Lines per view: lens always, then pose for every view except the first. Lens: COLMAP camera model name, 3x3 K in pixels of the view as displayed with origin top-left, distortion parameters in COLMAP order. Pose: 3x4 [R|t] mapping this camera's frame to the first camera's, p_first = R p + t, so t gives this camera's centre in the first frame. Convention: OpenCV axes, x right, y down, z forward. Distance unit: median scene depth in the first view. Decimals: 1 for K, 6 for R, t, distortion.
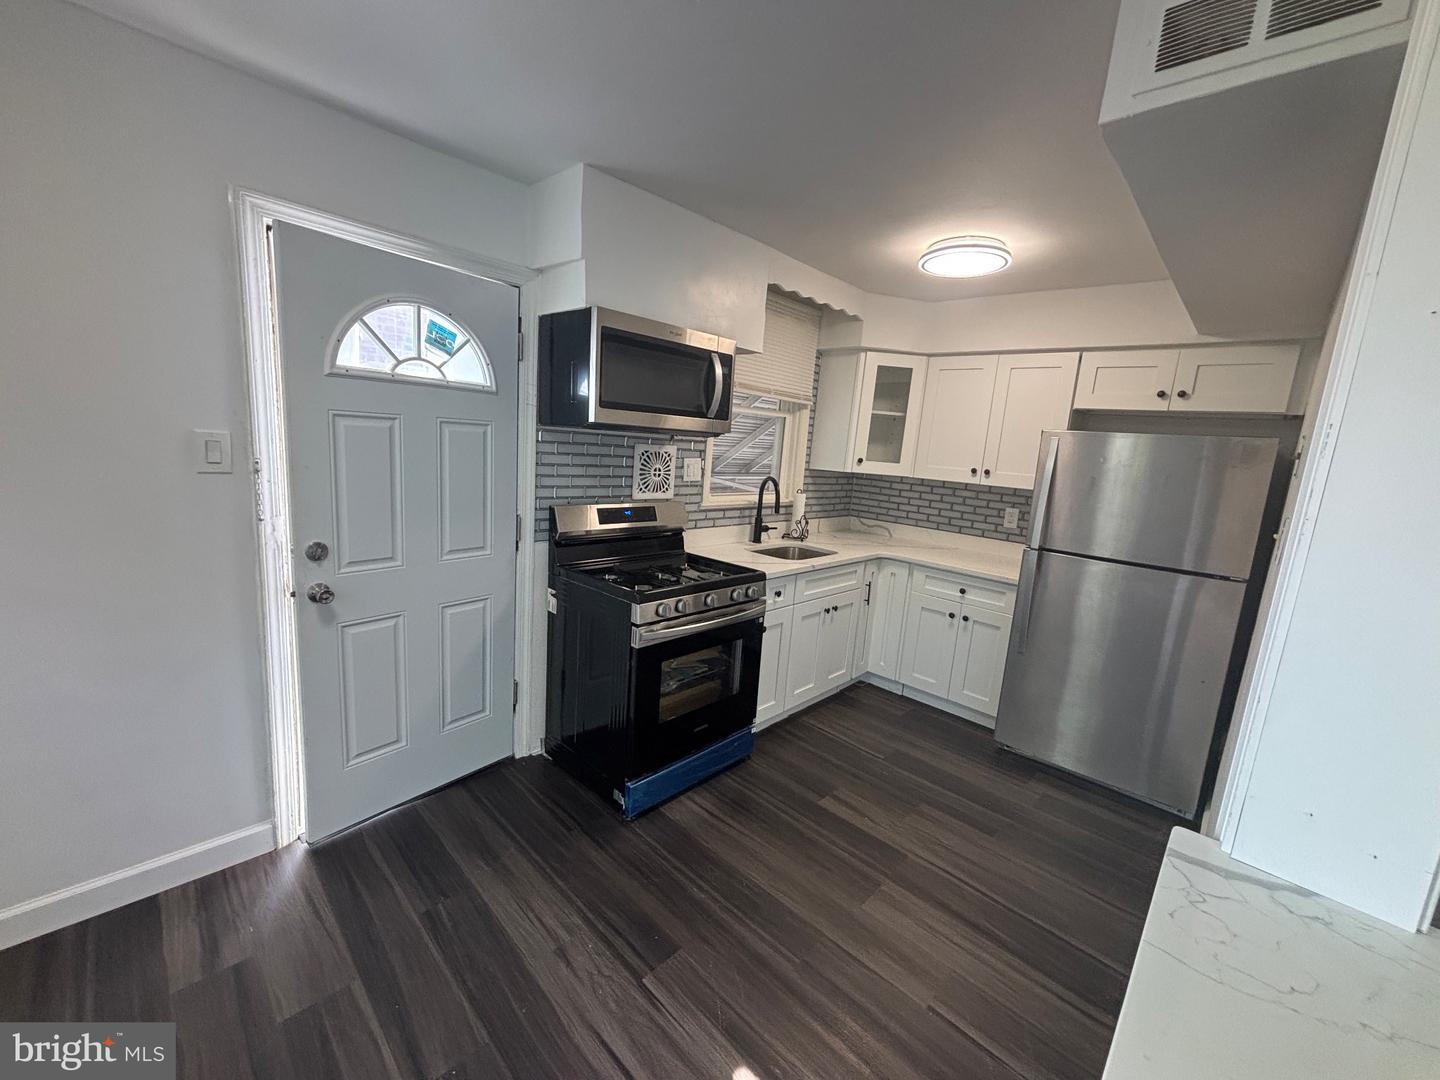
lens RADIAL K [[579.4, 0, 722.0], [0, 579.4, 540.9], [0, 0, 1]] dist [-0.000444, -0.000411]
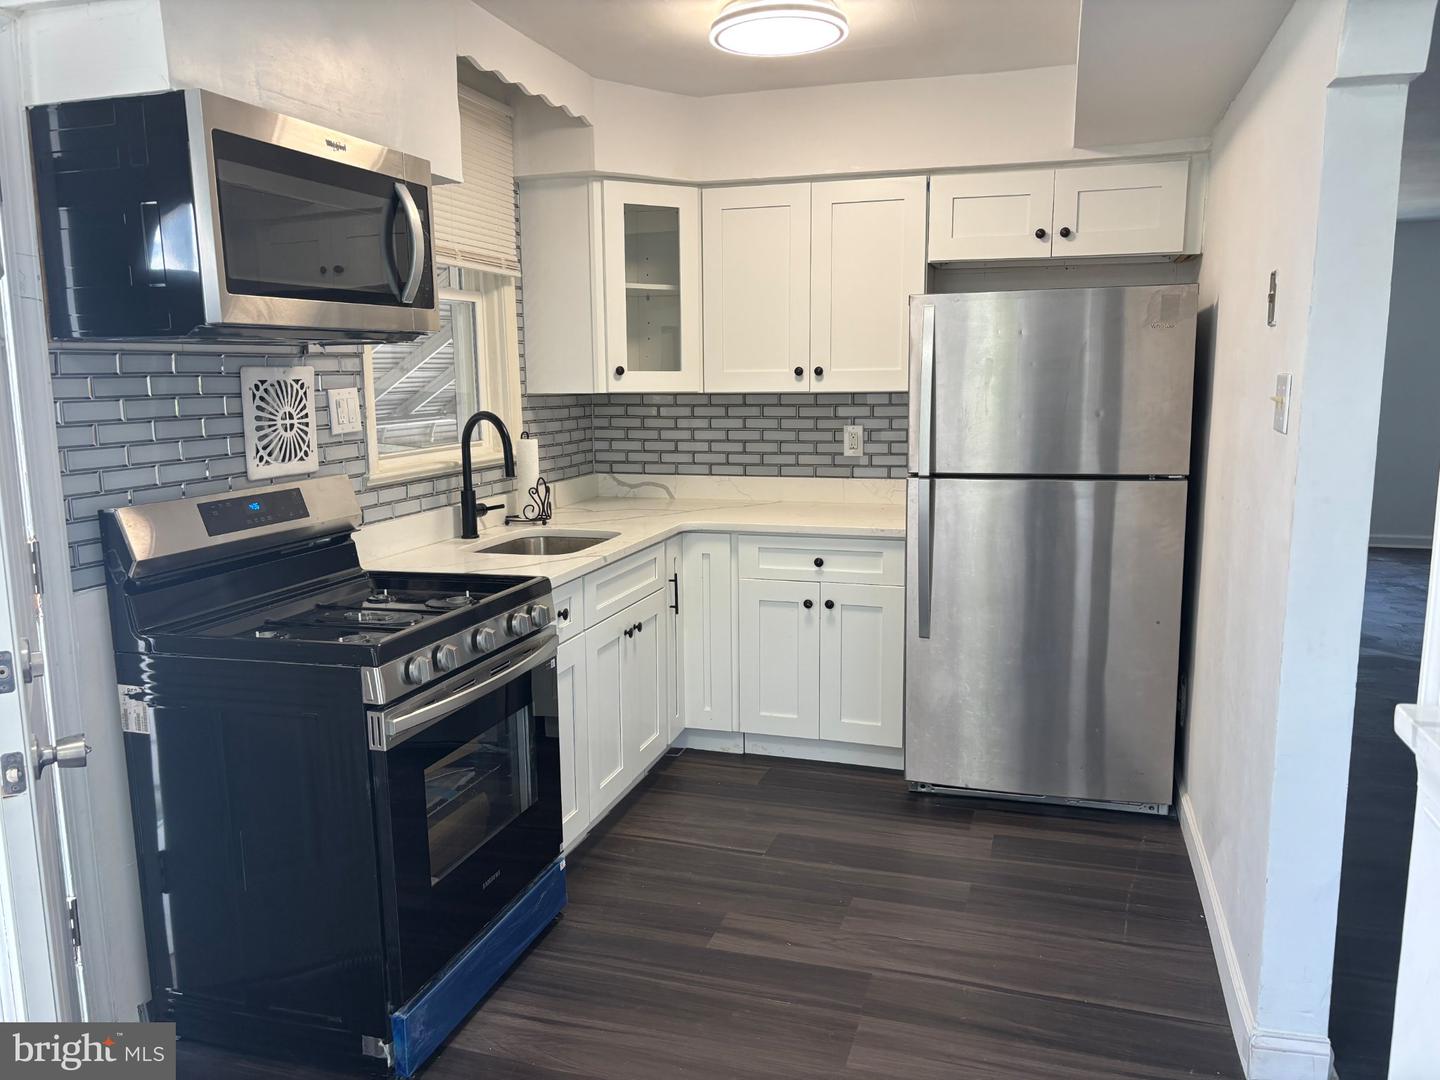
lens RADIAL K [[1080.3, 0, 719.5], [0, 1080.3, 545.4], [0, 0, 1]] dist [0.030938, -0.037145]
pose [[0.893127, -0.153518, 0.422796, -0.199495], [0.151742, 0.987686, 0.038086, 0.009318], [-0.423436, 0.030141, 0.905424, -0.010977]]
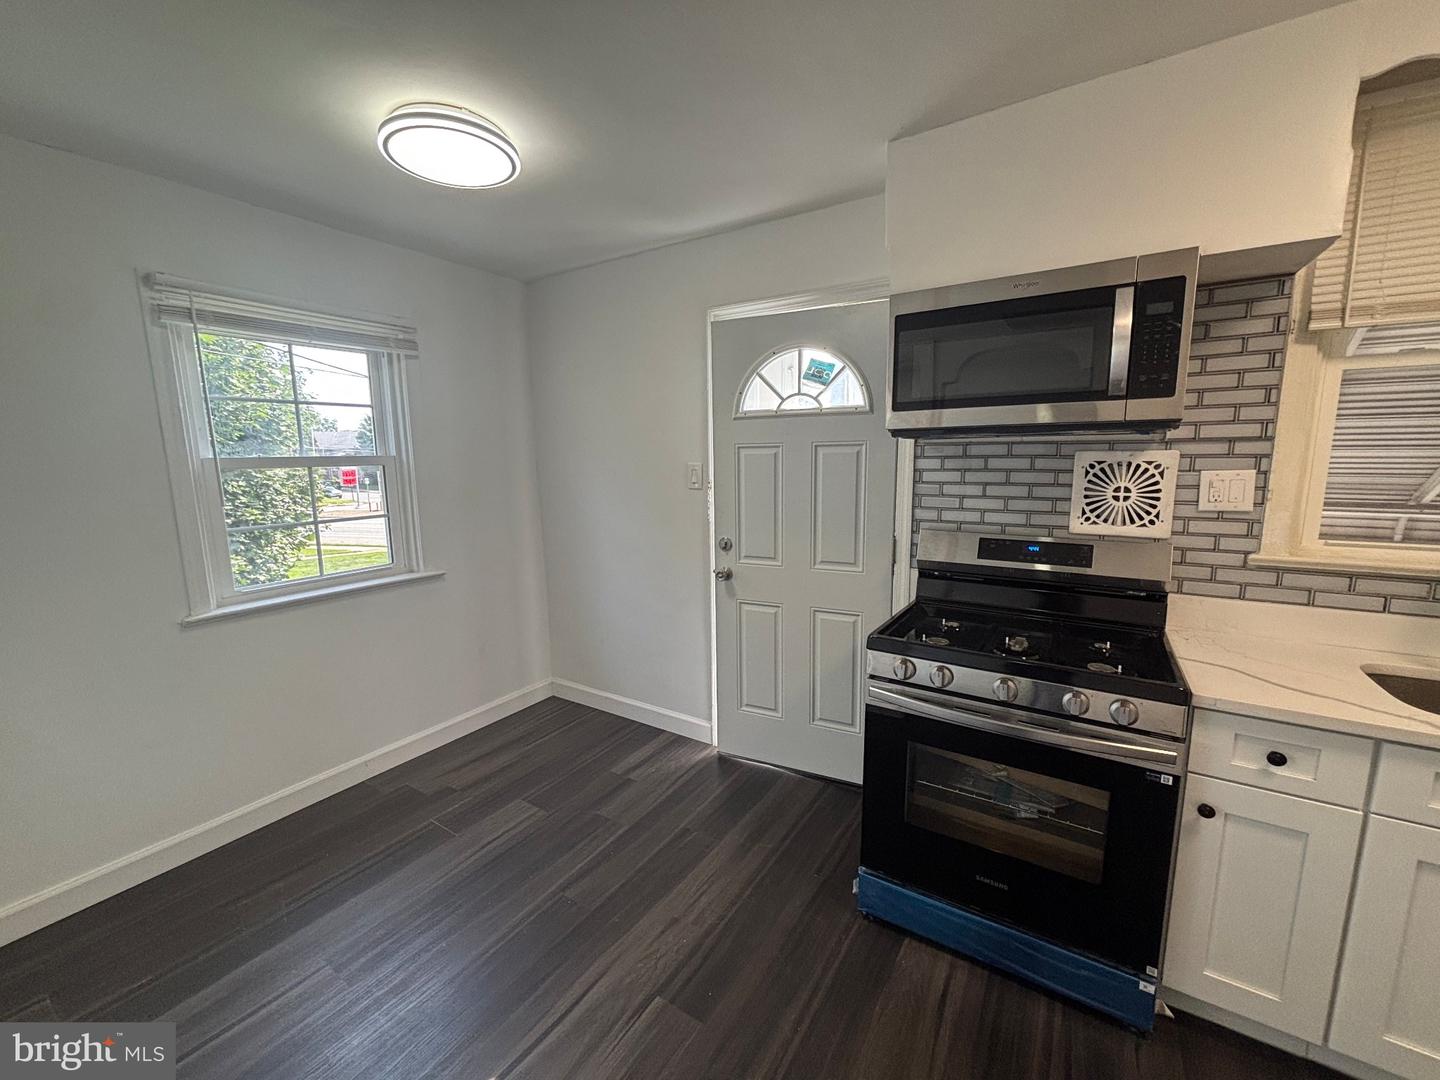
lens RADIAL K [[579.4, 0, 715.1], [0, 579.4, 537.5], [0, 0, 1]] dist [-0.000444, -0.000411]
pose [[0.187227, 0.072403, -0.979645, 0.451653], [-0.138596, 0.989251, 0.046625, -0.040111], [0.972490, 0.127046, 0.195249, 0.462542]]
